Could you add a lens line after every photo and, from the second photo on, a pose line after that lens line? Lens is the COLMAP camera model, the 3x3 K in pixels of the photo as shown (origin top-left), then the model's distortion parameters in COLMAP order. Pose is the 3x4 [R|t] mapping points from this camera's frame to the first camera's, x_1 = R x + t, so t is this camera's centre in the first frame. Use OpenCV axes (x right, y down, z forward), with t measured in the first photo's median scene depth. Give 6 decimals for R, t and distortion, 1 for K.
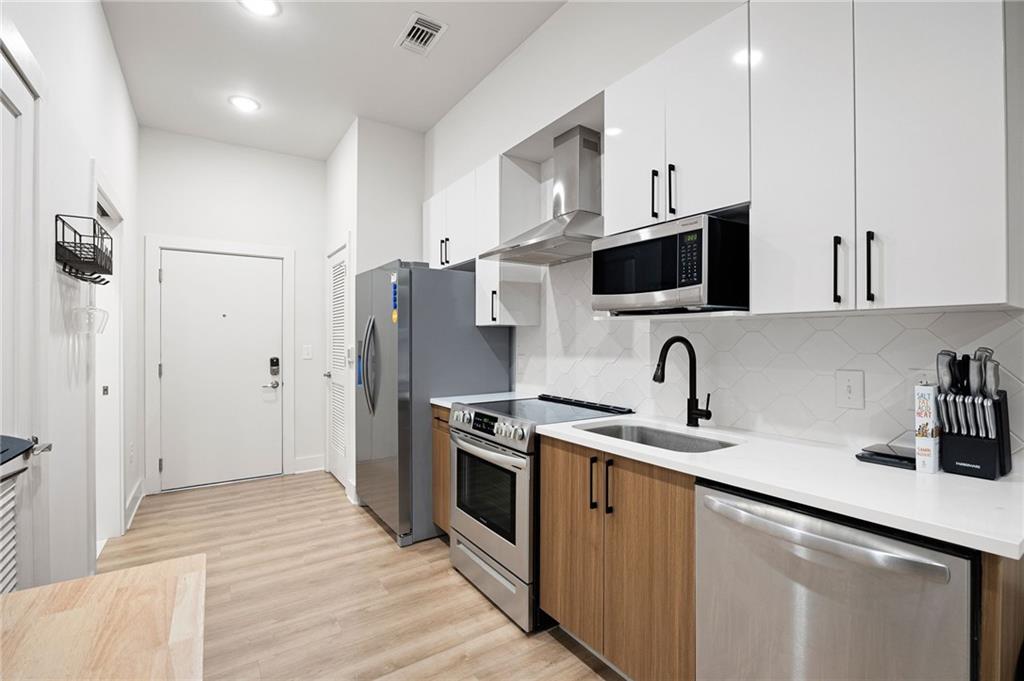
lens RADIAL K [[465.9, 0, 518.0], [0, 465.9, 340.3], [0, 0, 1]] dist [-0.011771, 0.000276]
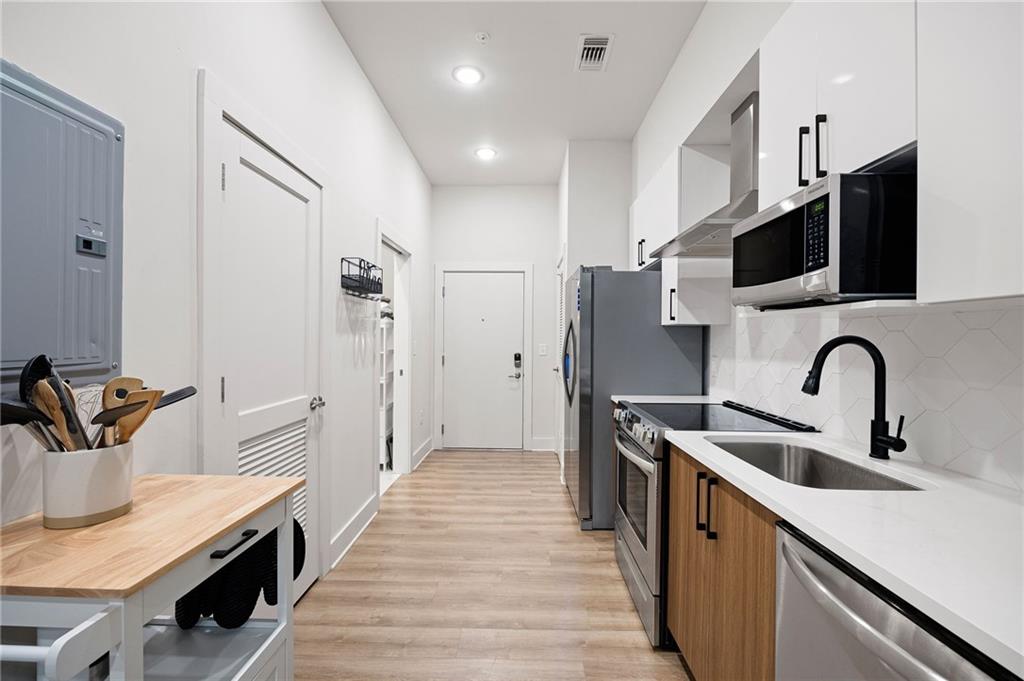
lens RADIAL K [[441.7, 0, 512.0], [0, 441.7, 340.5], [0, 0, 1]] dist [-0.004142, -0.000039]
pose [[0.813810, 0.007968, -0.581077, 0.256429], [-0.008073, 0.999965, 0.002404, 0.001243], [0.581075, 0.002734, 0.813845, 0.076932]]
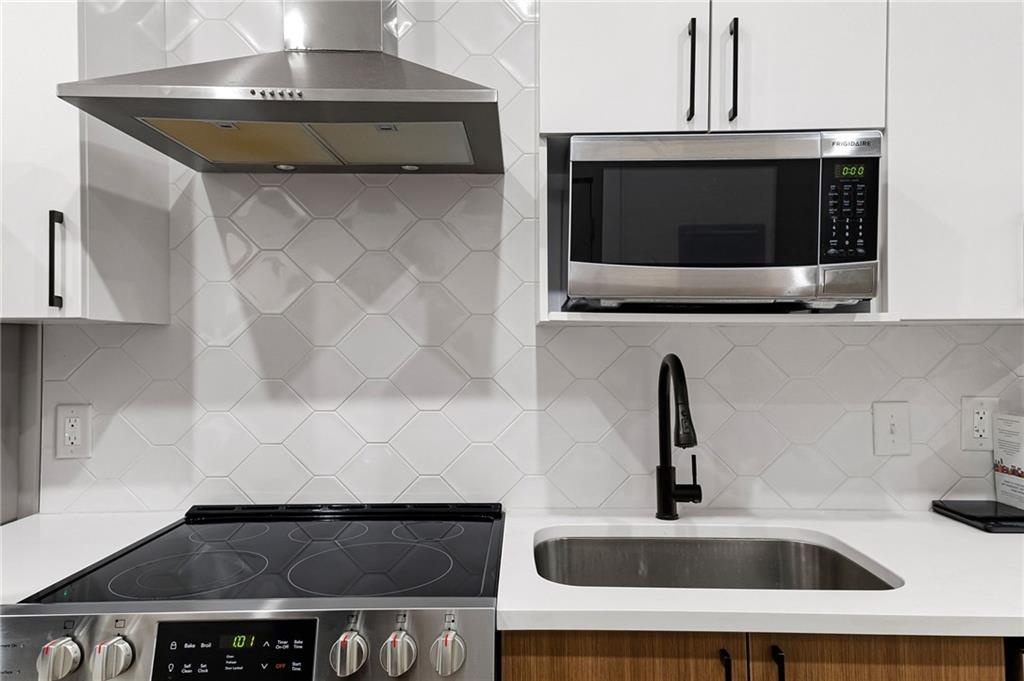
lens RADIAL K [[674.3, 0, 512.4], [0, 674.3, 337.8], [0, 0, 1]] dist [0.084711, -0.001652]
pose [[0.569720, 0.005299, 0.821822, -0.325431], [0.004698, 0.999942, -0.009705, -0.017206], [-0.821826, 0.009390, 0.569662, 0.580255]]
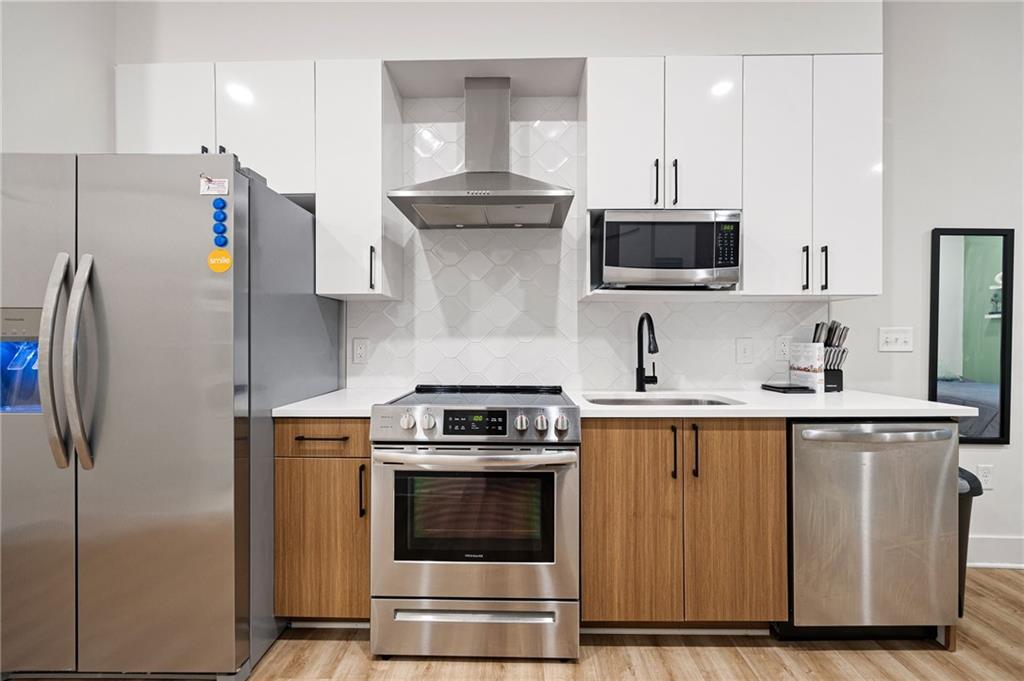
lens RADIAL K [[422.2, 0, 512.0], [0, 422.2, 340.5], [0, 0, 1]] dist [0.002688, 0.000502]
pose [[0.576662, -0.001012, 0.816982, -0.562812], [0.001263, 0.999999, 0.000347, 0.047443], [-0.816982, 0.000832, 0.576663, 0.549789]]
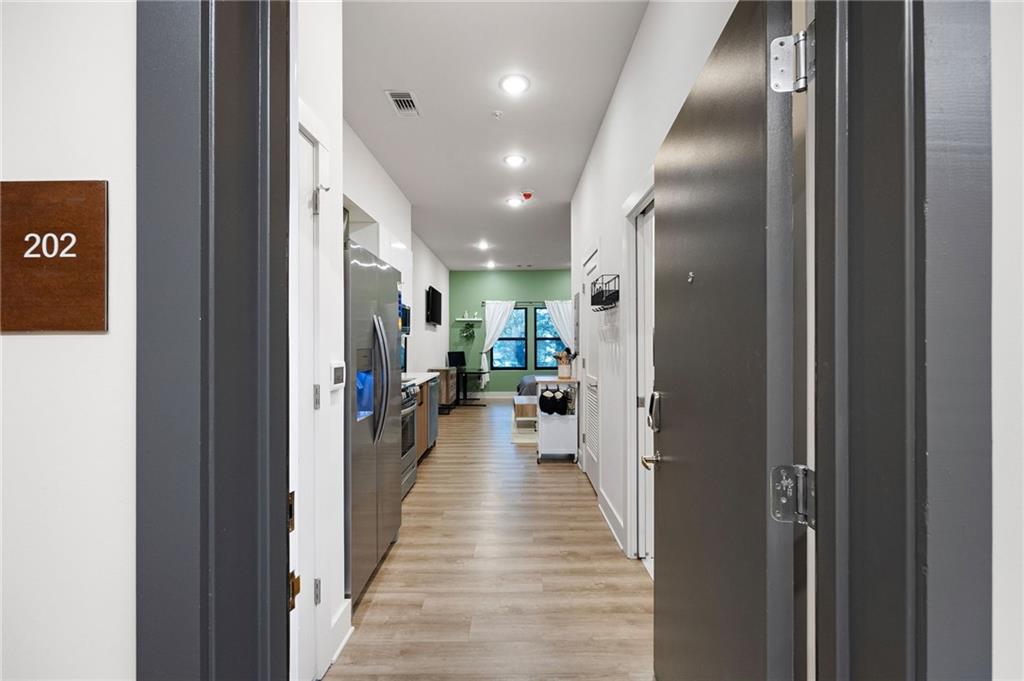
lens RADIAL K [[422.2, 0, 512.0], [0, 422.2, 340.5], [0, 0, 1]] dist [0.002688, 0.000502]
pose [[-0.822527, 0.001429, 0.568724, -1.237054], [0.001387, 0.999999, -0.000507, -0.014825], [-0.568724, 0.000372, -0.822529, 1.992081]]
